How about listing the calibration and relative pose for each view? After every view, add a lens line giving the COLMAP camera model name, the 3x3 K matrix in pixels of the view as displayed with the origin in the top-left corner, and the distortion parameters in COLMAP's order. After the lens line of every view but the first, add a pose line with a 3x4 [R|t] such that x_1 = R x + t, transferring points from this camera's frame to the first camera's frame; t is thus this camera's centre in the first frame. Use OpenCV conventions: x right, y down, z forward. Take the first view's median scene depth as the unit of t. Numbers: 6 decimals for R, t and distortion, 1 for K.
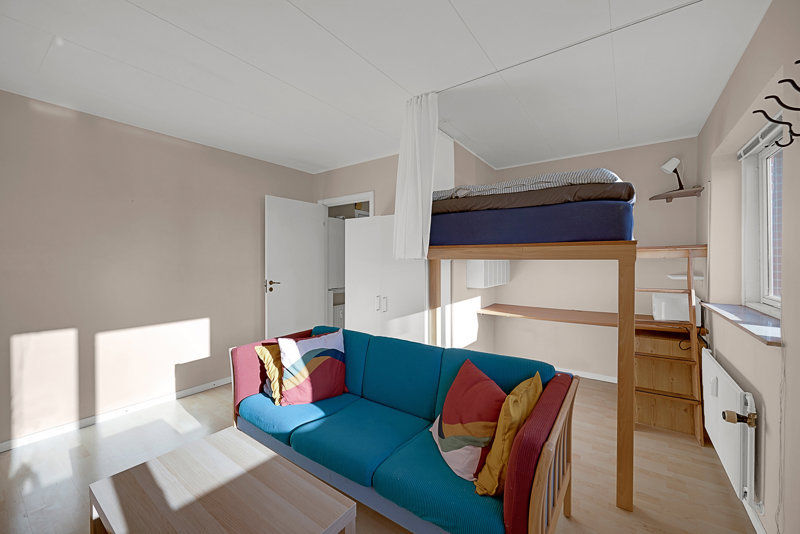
lens RADIAL K [[323.8, 0, 398.7], [0, 323.8, 262.8], [0, 0, 1]] dist [0.001149, 0.000475]
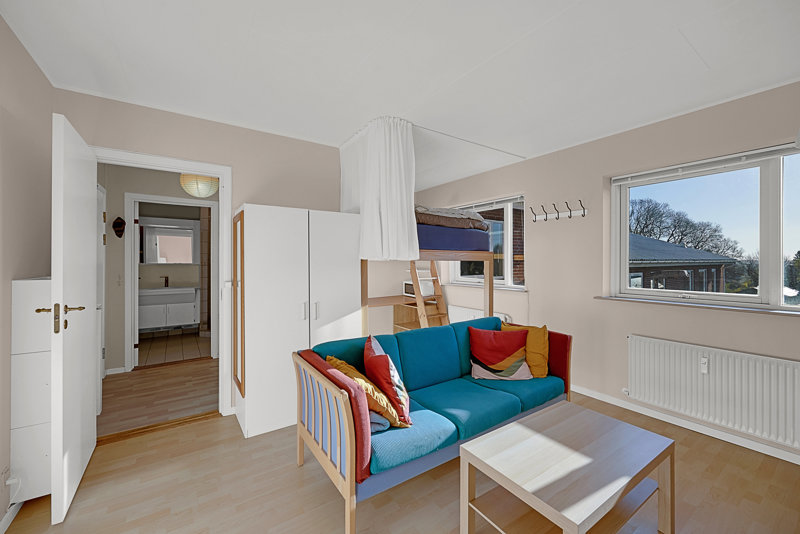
lens RADIAL K [[323.8, 0, 404.6], [0, 323.8, 265.2], [0, 0, 1]] dist [0.001149, 0.000475]
pose [[0.327719, -0.005018, 0.944762, -1.204669], [0.008772, 0.999959, 0.002268, 0.006011], [-0.944734, 0.007545, 0.327750, 0.728503]]
